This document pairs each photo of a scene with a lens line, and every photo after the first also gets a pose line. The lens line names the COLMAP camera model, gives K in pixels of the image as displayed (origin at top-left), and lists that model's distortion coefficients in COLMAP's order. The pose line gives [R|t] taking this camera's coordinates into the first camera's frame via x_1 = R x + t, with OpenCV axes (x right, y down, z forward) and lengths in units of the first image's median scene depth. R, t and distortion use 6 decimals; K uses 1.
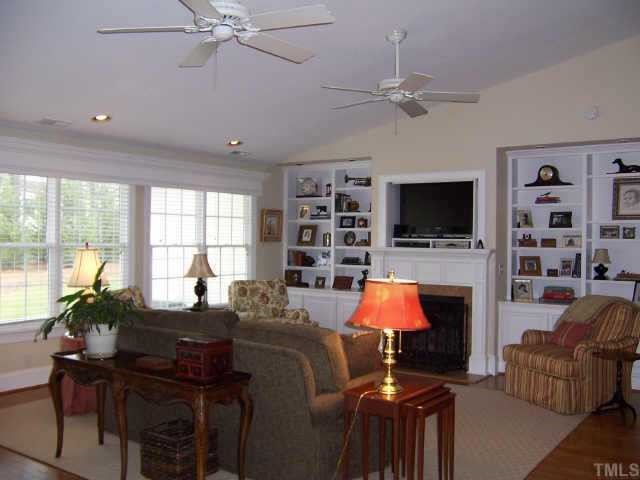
lens RADIAL K [[625.3, 0, 319.0], [0, 625.3, 239.0], [0, 0, 1]] dist [-0.121855, 0.000000]
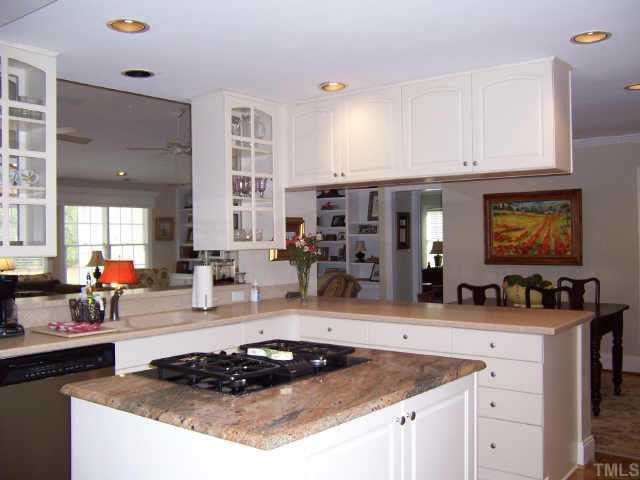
lens RADIAL K [[625.3, 0, 322.8], [0, 625.3, 241.6], [0, 0, 1]] dist [-0.121855, 0.000000]
pose [[0.998936, -0.022886, -0.040051, 0.369903], [0.023268, 0.999688, 0.009107, 0.001866], [0.039830, -0.010029, 0.999156, -0.404281]]
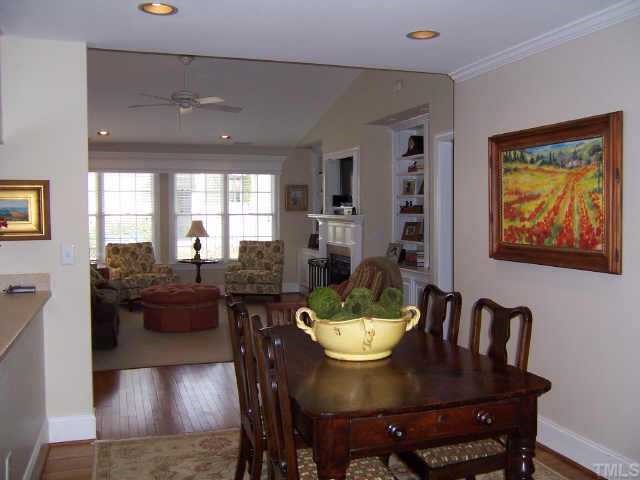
lens RADIAL K [[625.3, 0, 320.2], [0, 625.3, 237.9], [0, 0, 1]] dist [-0.121855, 0.000000]
pose [[0.813492, 0.013086, -0.581428, 0.770094], [0.013735, 0.999036, 0.041703, 0.008010], [0.581413, -0.041911, 0.812528, 0.024681]]
